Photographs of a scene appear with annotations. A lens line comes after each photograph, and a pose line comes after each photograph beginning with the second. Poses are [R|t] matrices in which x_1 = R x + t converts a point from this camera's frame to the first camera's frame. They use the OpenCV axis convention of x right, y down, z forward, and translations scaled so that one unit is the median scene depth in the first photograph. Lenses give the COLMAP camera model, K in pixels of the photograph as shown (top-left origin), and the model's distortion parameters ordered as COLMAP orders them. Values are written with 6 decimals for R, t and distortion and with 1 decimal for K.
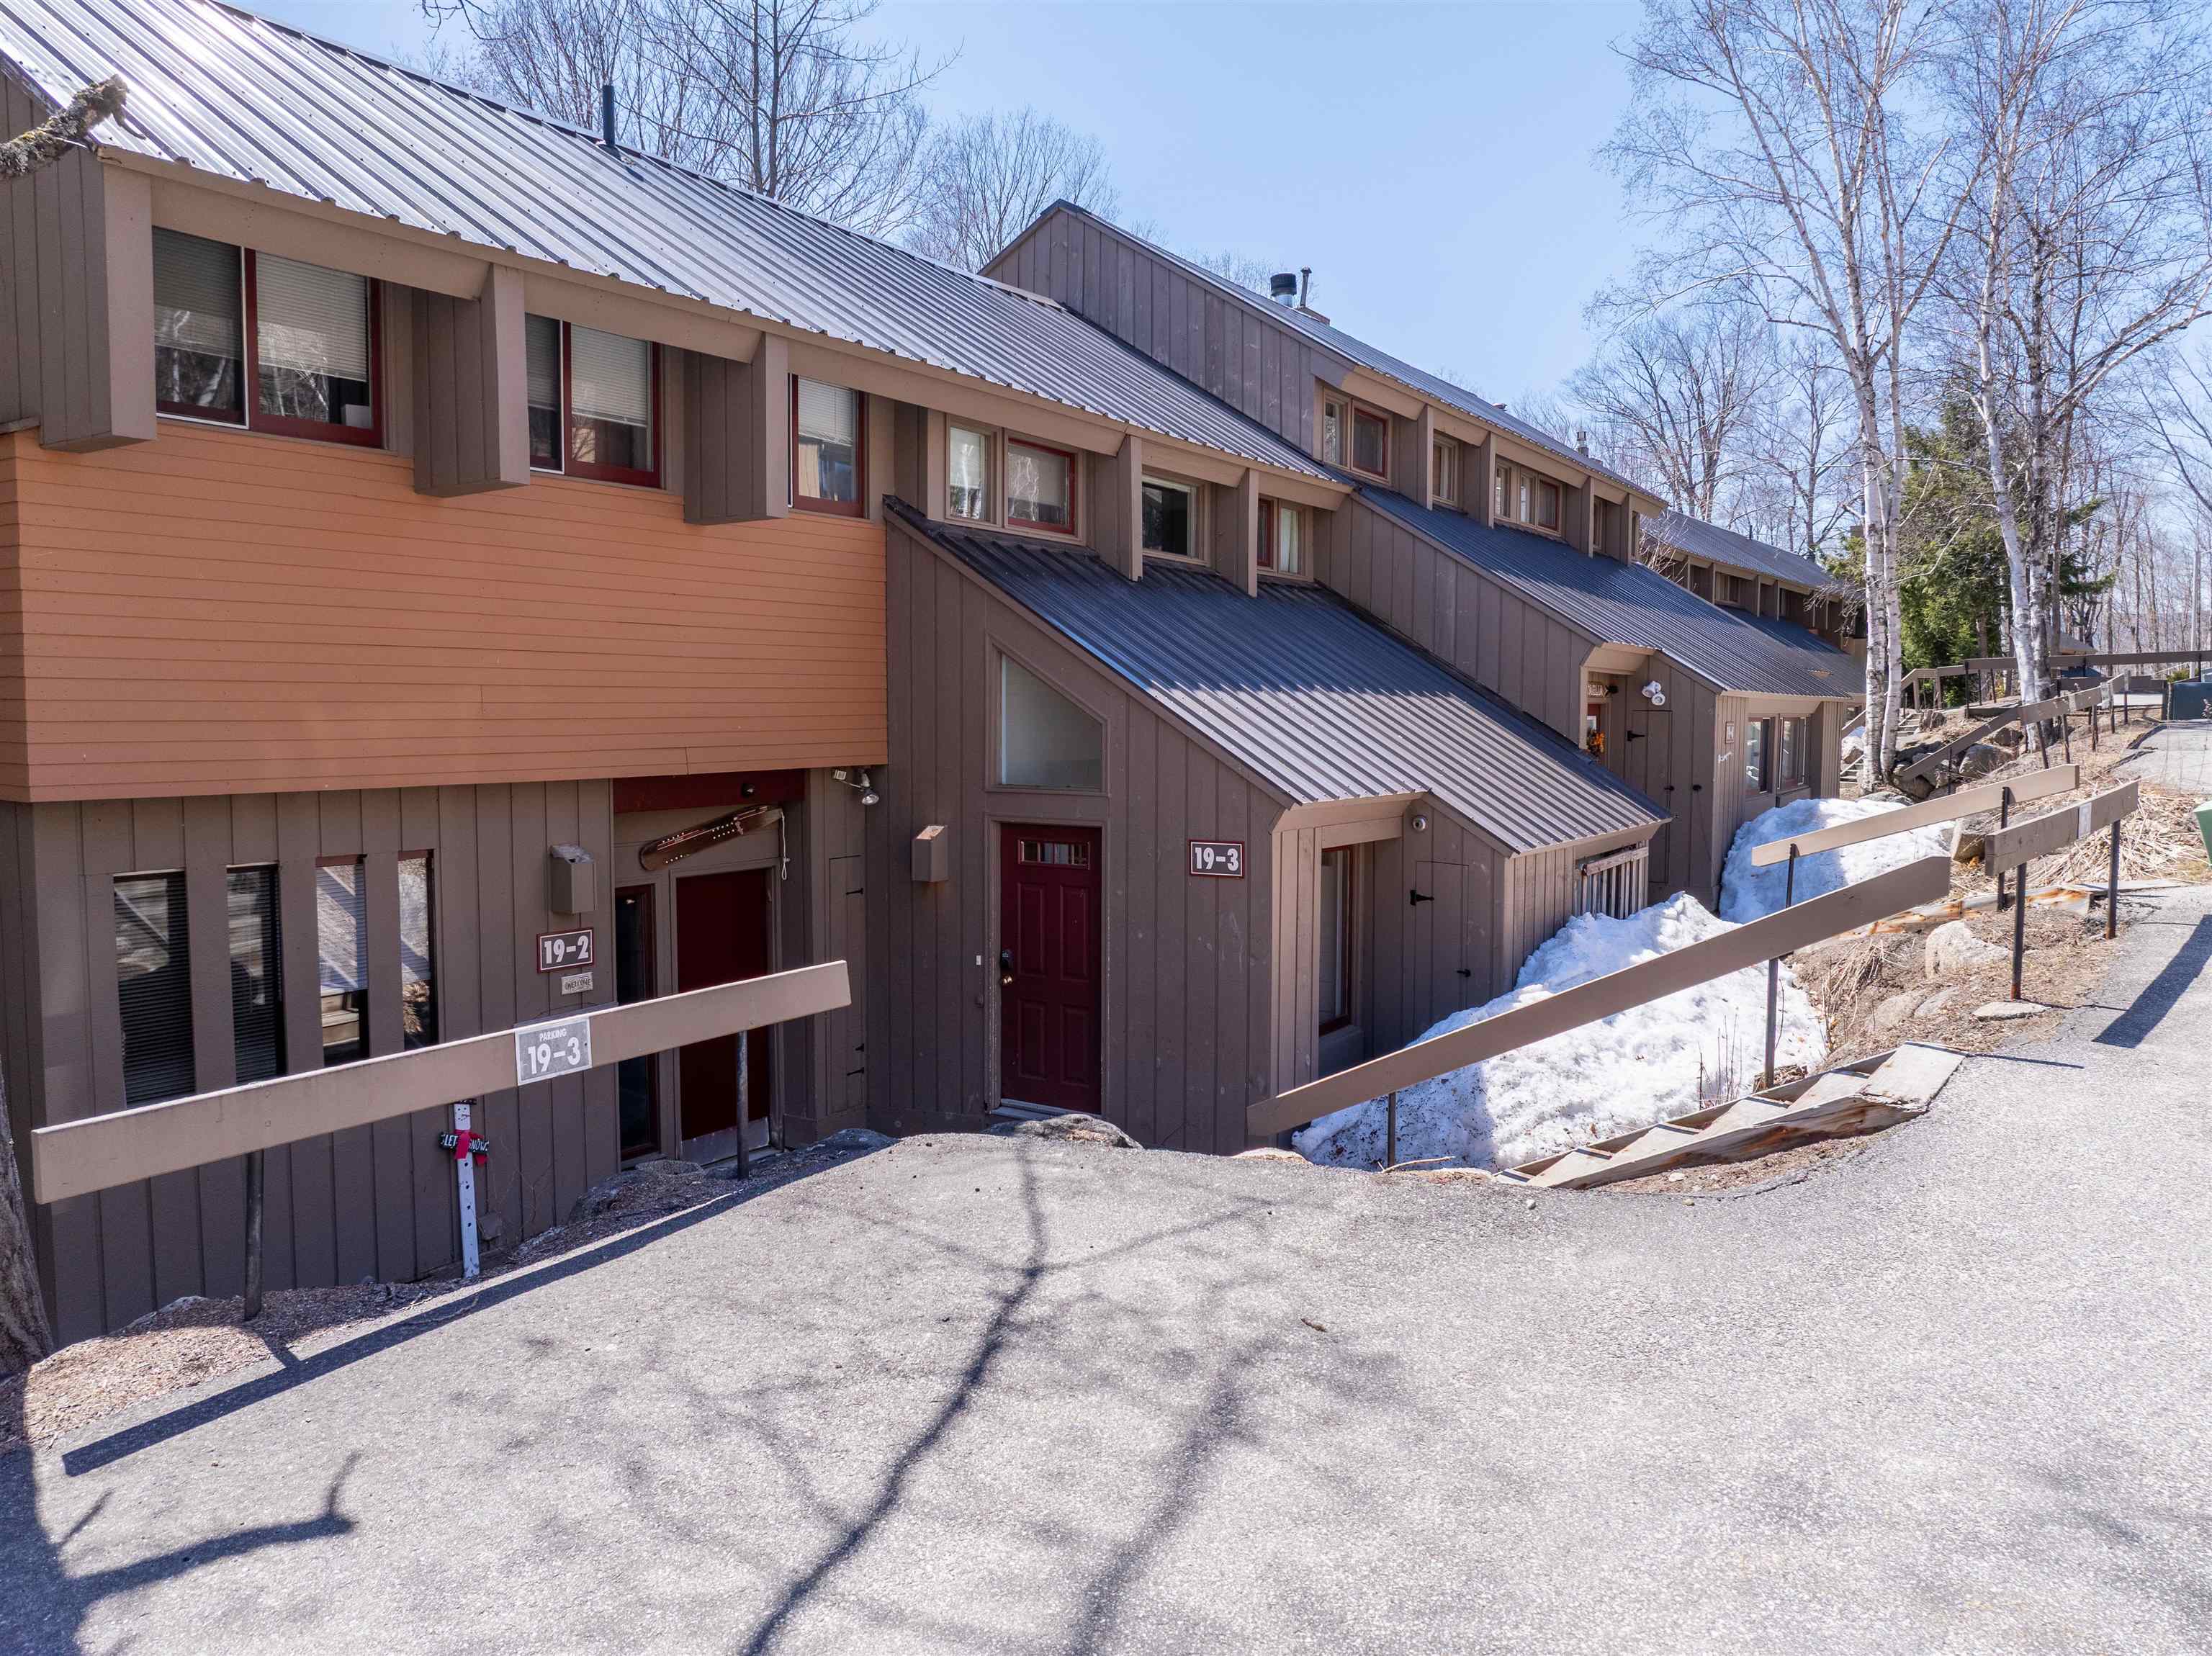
lens RADIAL K [[1552.0, 0, 1111.9], [0, 1552.0, 826.0], [0, 0, 1]] dist [-0.038312, -0.000838]
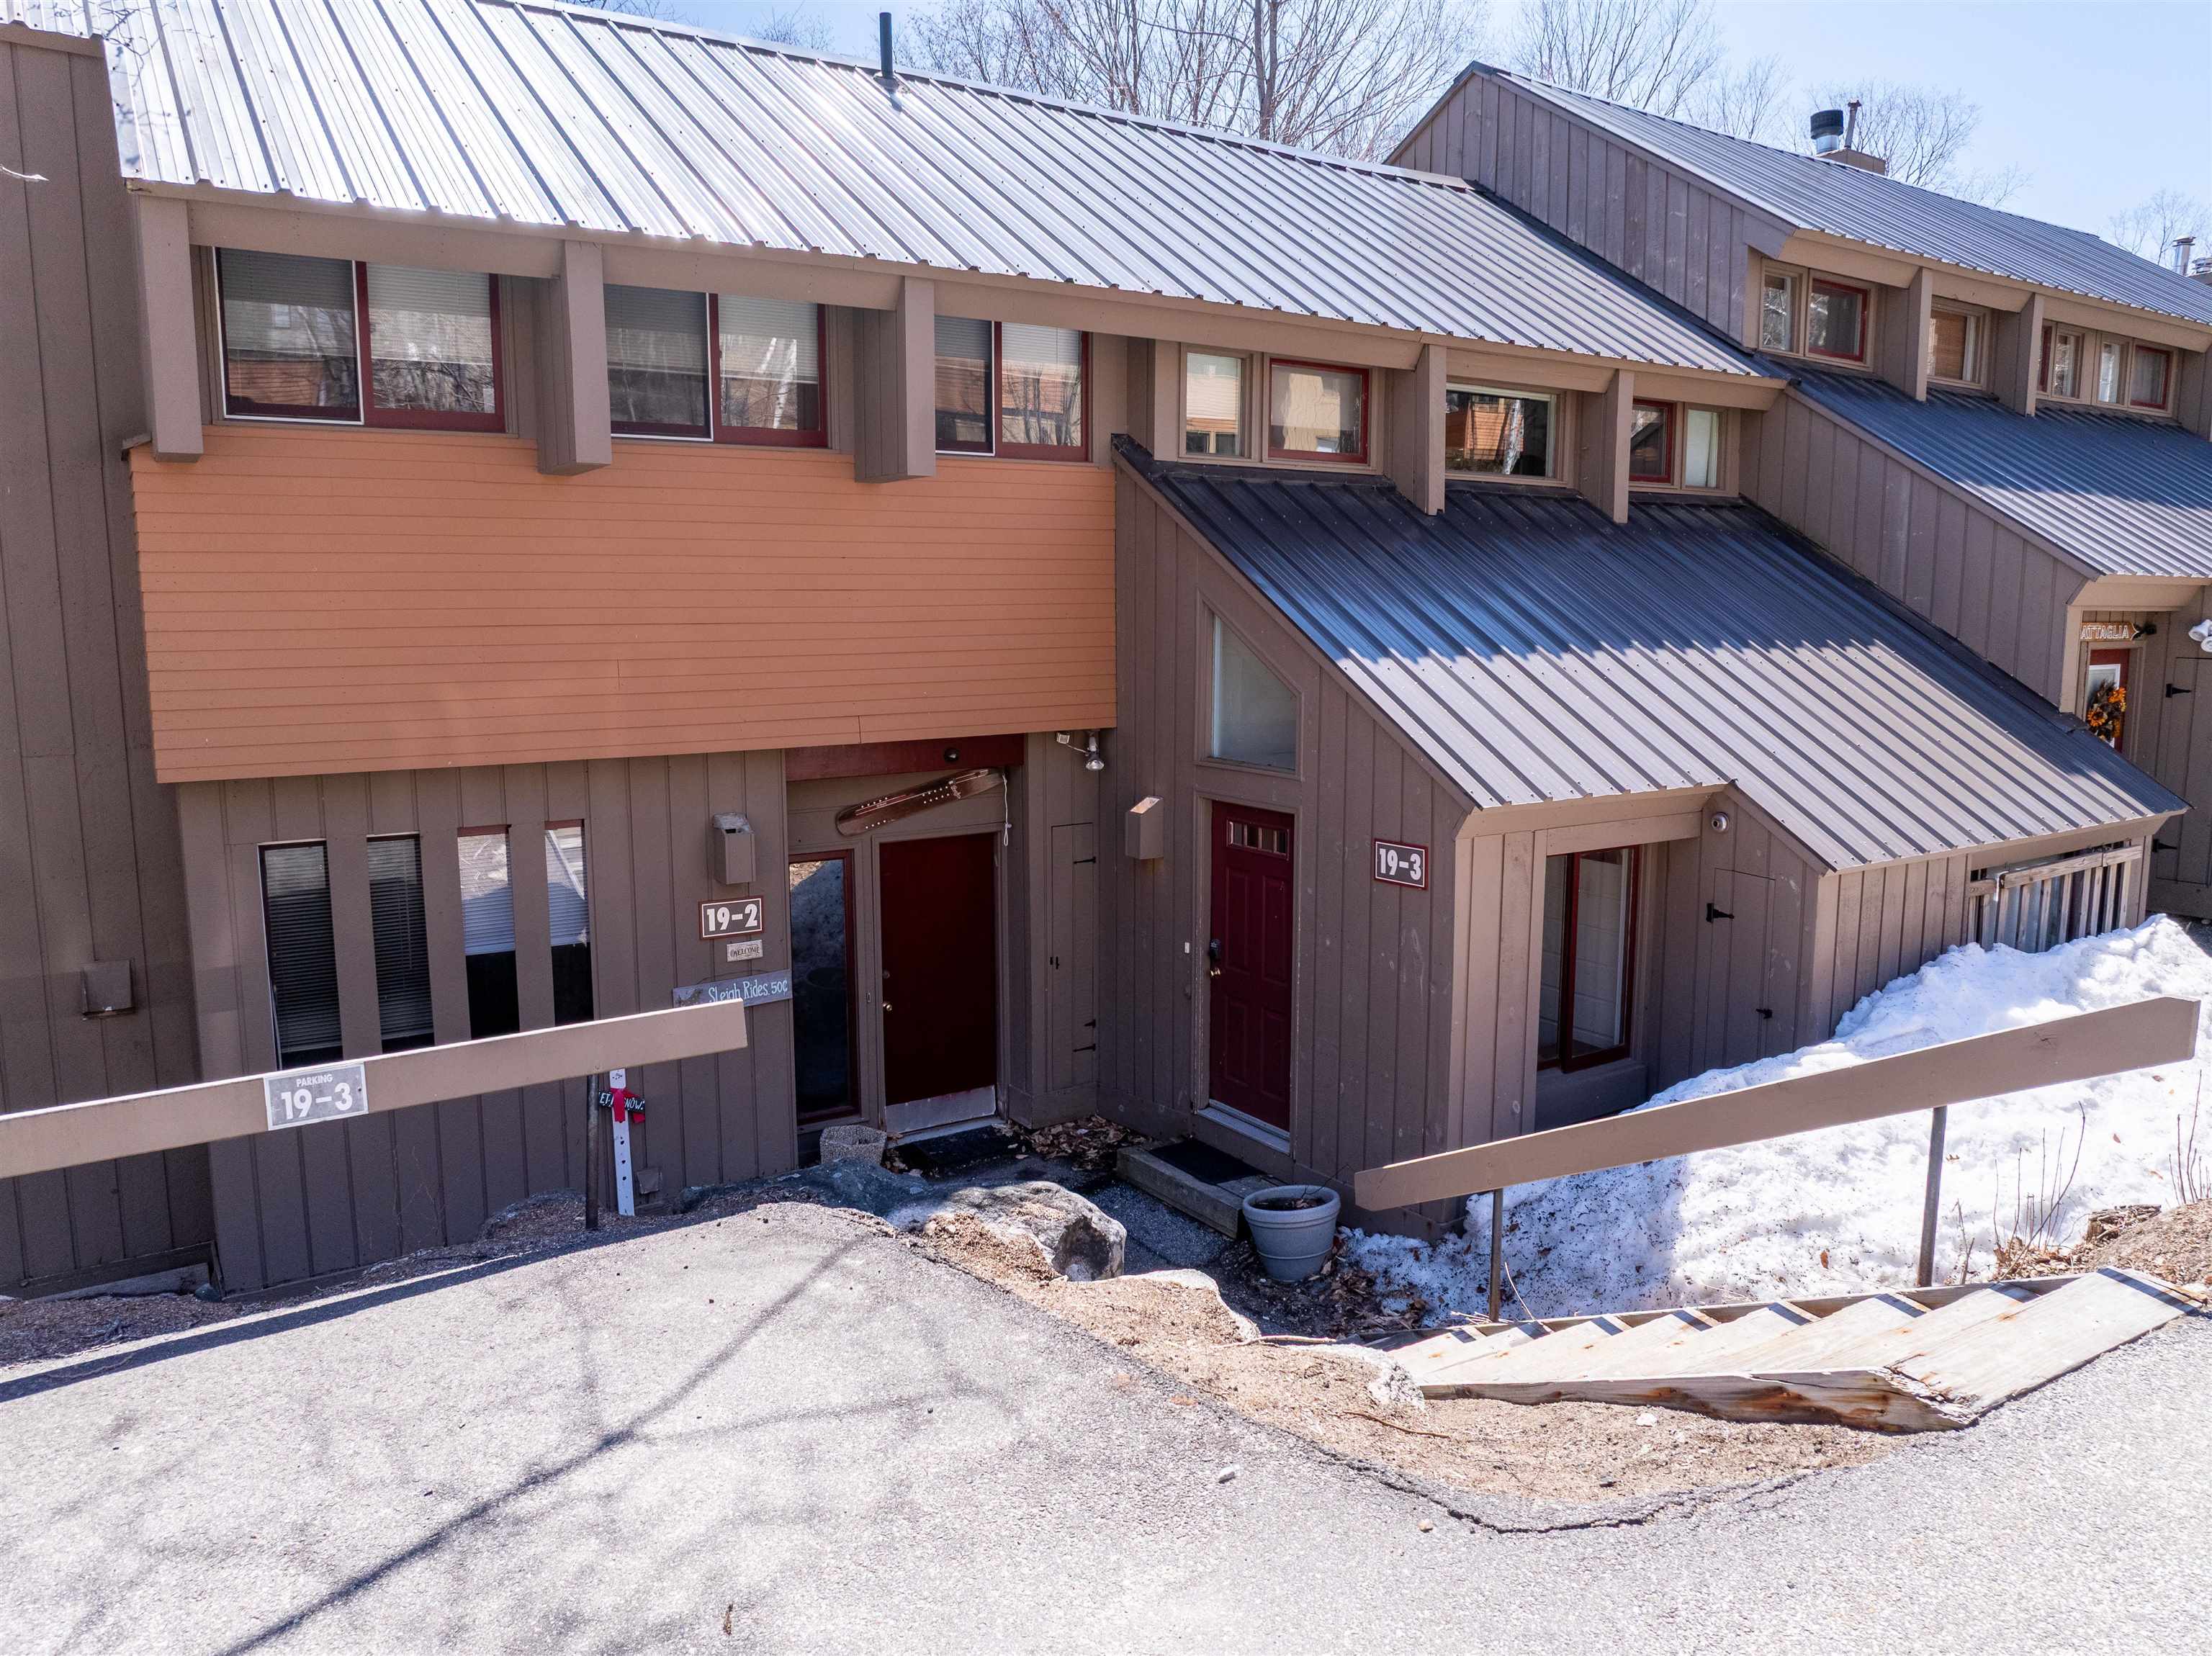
lens RADIAL K [[1552.0, 0, 1111.9], [0, 1552.0, 826.0], [0, 0, 1]] dist [-0.038312, -0.000838]
pose [[0.920957, 0.053434, -0.385984, 0.241590], [-0.026115, 0.996790, 0.075681, -0.057700], [0.388789, -0.059618, 0.919396, 0.159511]]
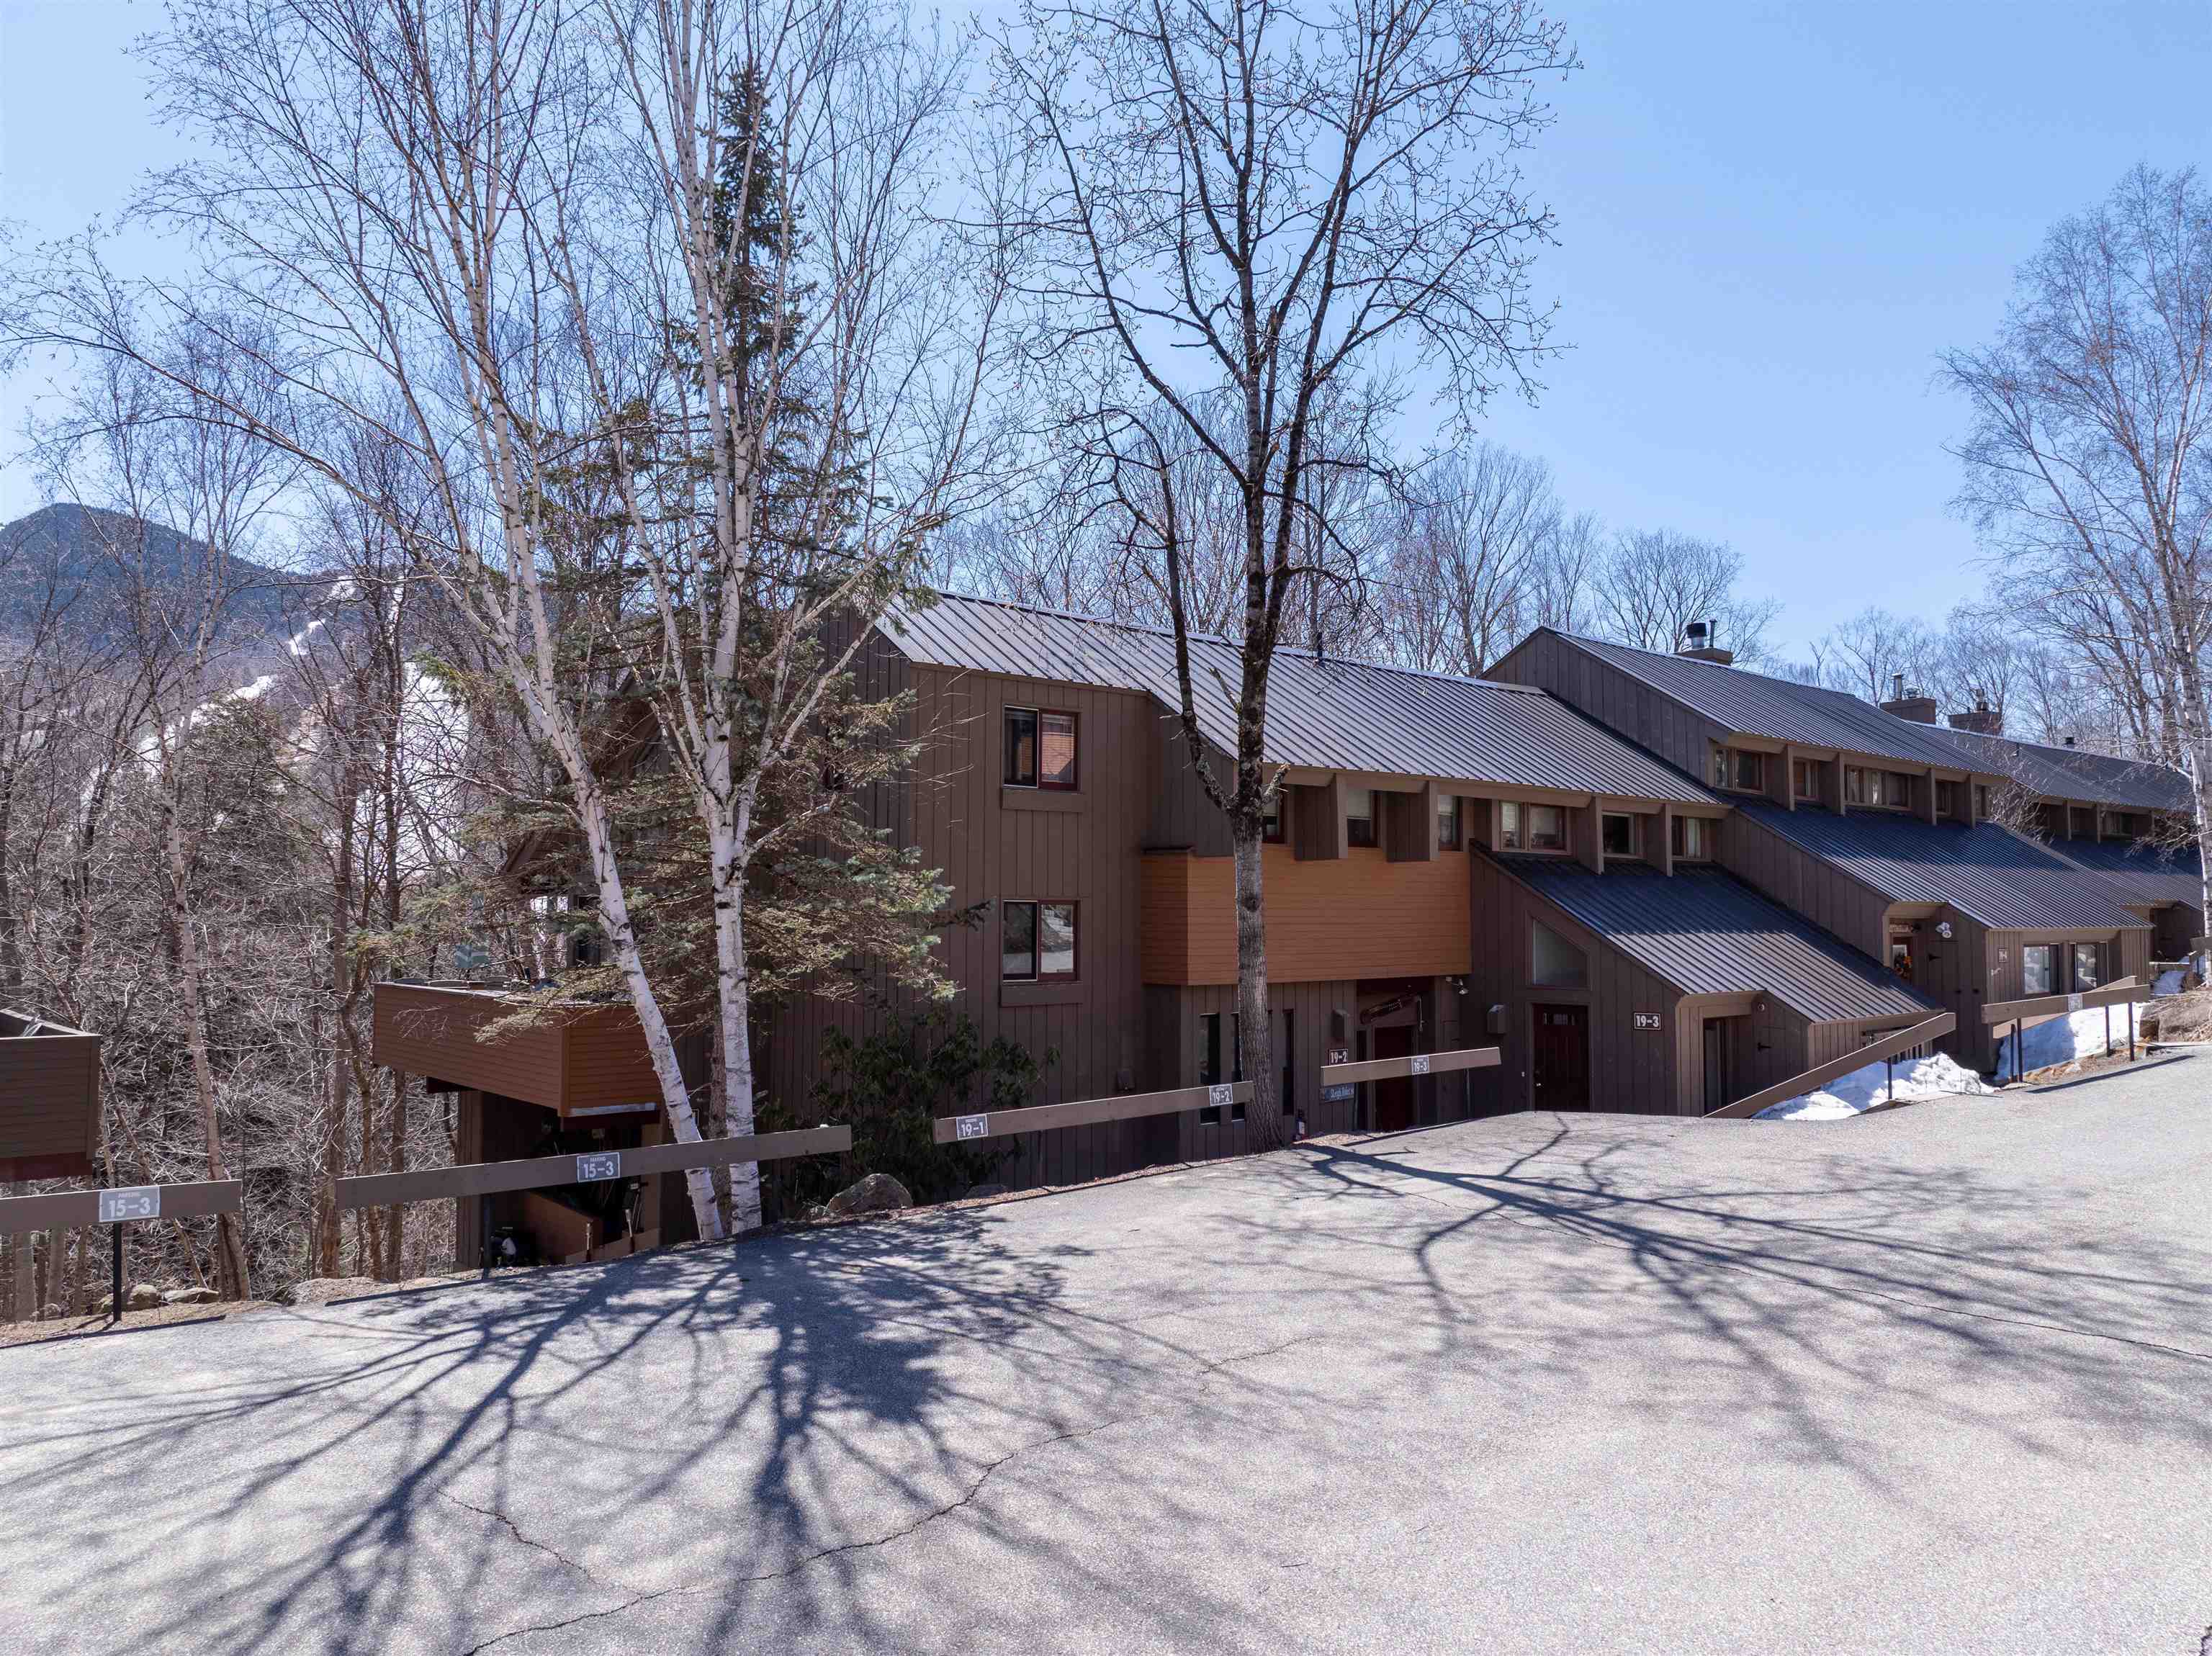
lens RADIAL K [[1526.9, 0, 1106.0], [0, 1526.9, 828.0], [0, 0, 1]] dist [-0.037546, -0.000263]
pose [[0.959903, -0.017807, -0.279765, -0.052239], [-0.019412, 0.991363, -0.129706, 0.041371], [0.279658, 0.129936, 0.951267, -1.121540]]
